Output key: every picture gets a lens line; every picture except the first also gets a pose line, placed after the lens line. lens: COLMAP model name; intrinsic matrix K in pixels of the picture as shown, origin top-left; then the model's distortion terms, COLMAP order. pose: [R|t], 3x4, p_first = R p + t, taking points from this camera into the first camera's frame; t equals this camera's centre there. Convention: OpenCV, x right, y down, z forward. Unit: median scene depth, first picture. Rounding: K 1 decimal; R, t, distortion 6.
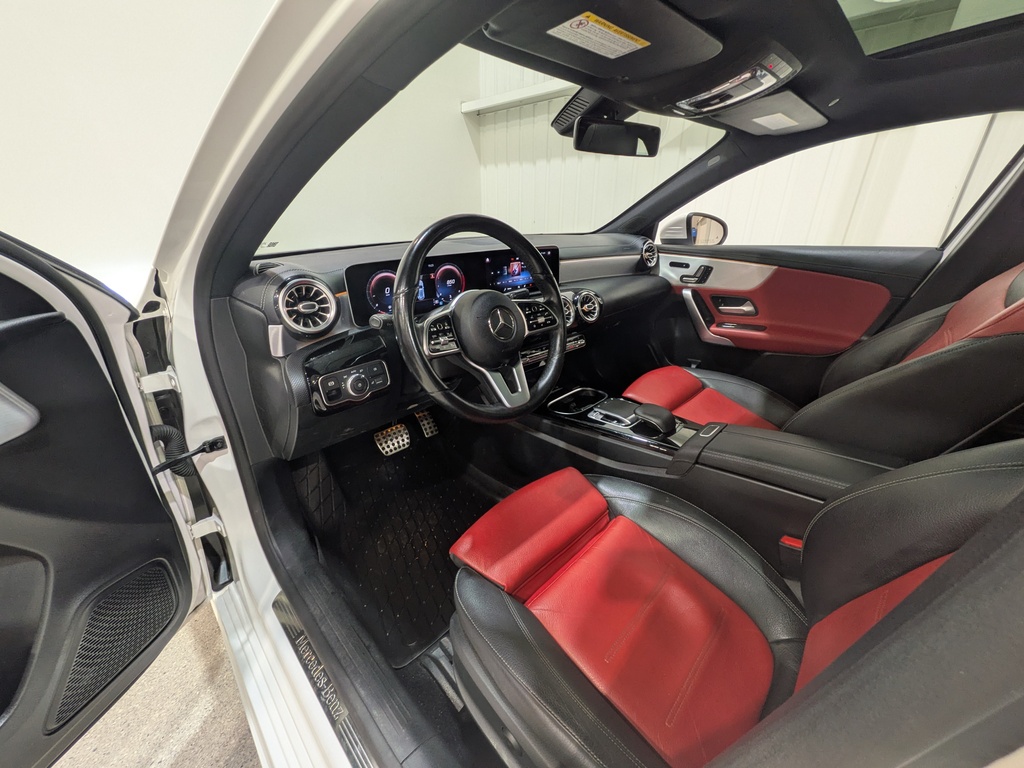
lens RADIAL K [[404.2, 0, 511.8], [0, 404.2, 375.8], [0, 0, 1]] dist [0.003594, 0.000471]
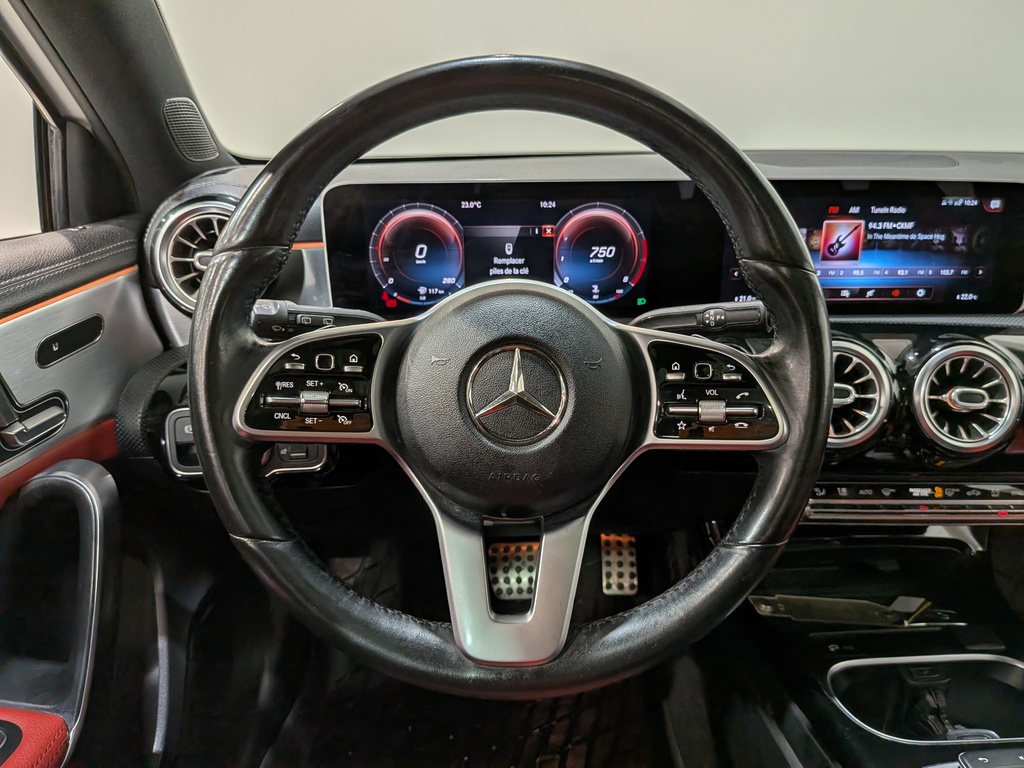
lens RADIAL K [[746.4, 0, 527.4], [0, 746.4, 389.3], [0, 0, 1]] dist [0.061700, -0.112737]
pose [[0.735854, 0.240499, -0.632992, 0.276670], [-0.259970, 0.963503, 0.063858, -0.132994], [0.625247, 0.117569, 0.771520, 0.421049]]
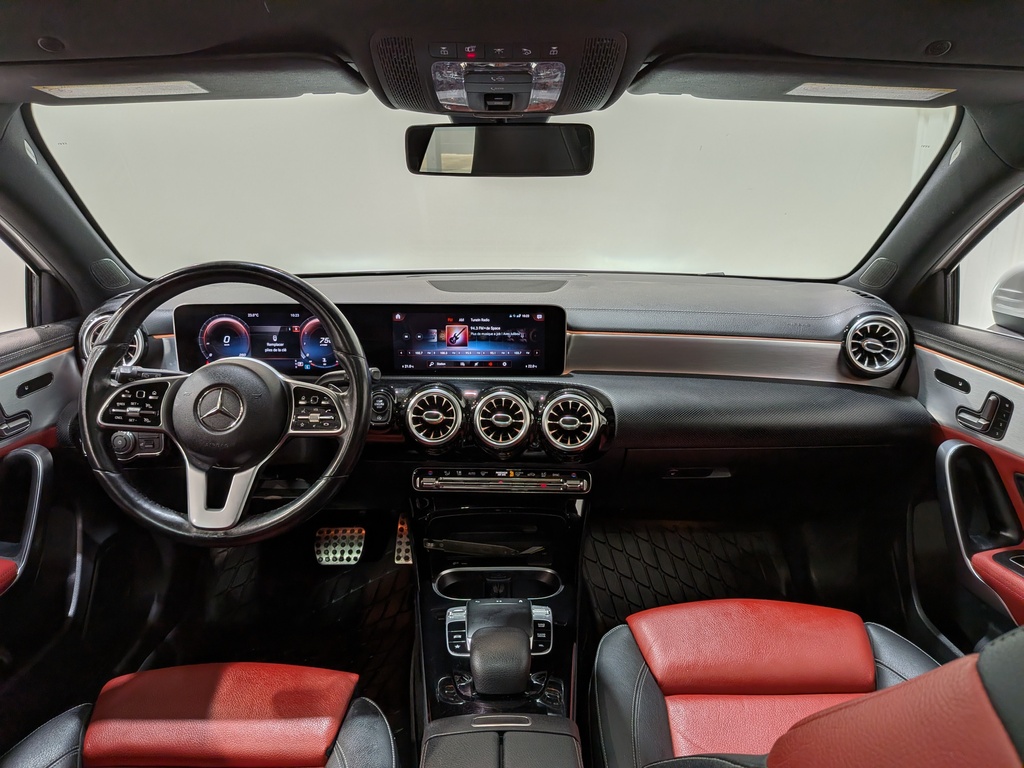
lens RADIAL K [[746.4, 0, 511.1], [0, 746.4, 376.3], [0, 0, 1]] dist [0.061700, -0.112737]
pose [[0.721647, 0.185502, -0.666944, 0.965291], [-0.269061, 0.962841, -0.023328, -0.227179], [0.637834, 0.196283, 0.744742, 0.240673]]
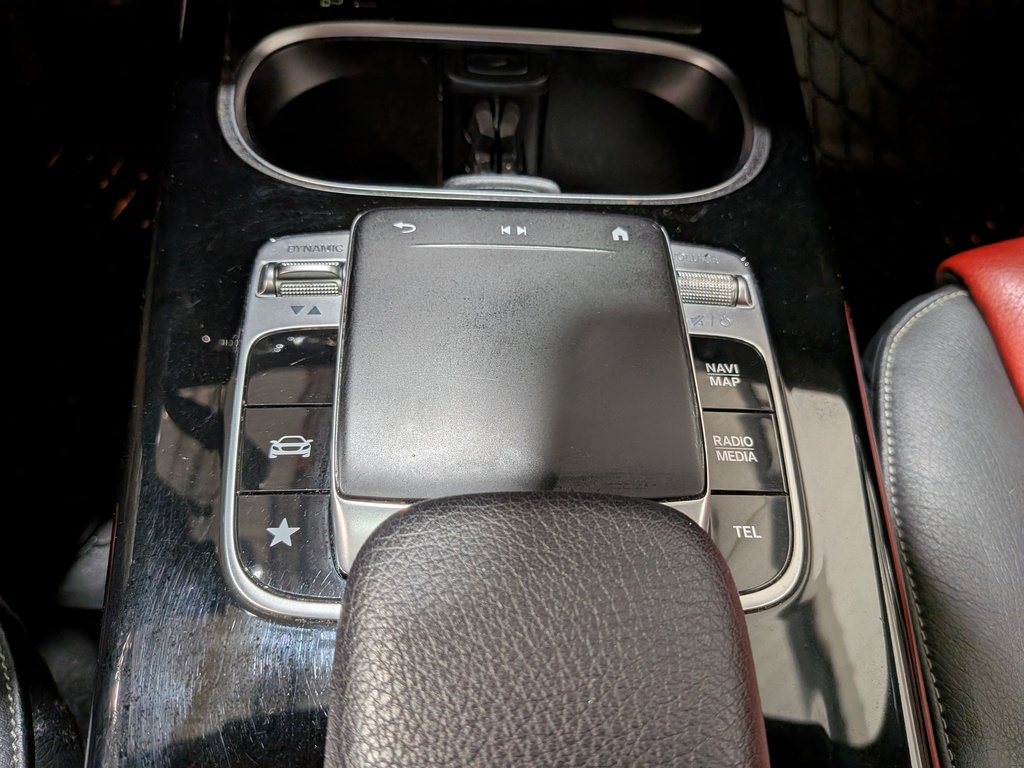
lens RADIAL K [[746.4, 0, 507.6], [0, 746.4, 382.9], [0, 0, 1]] dist [0.061700, -0.112737]
pose [[0.709912, 0.628272, -0.318276, 0.362081], [-0.328312, 0.695017, 0.639658, -0.040202], [0.623086, -0.349607, 0.699670, 0.961152]]
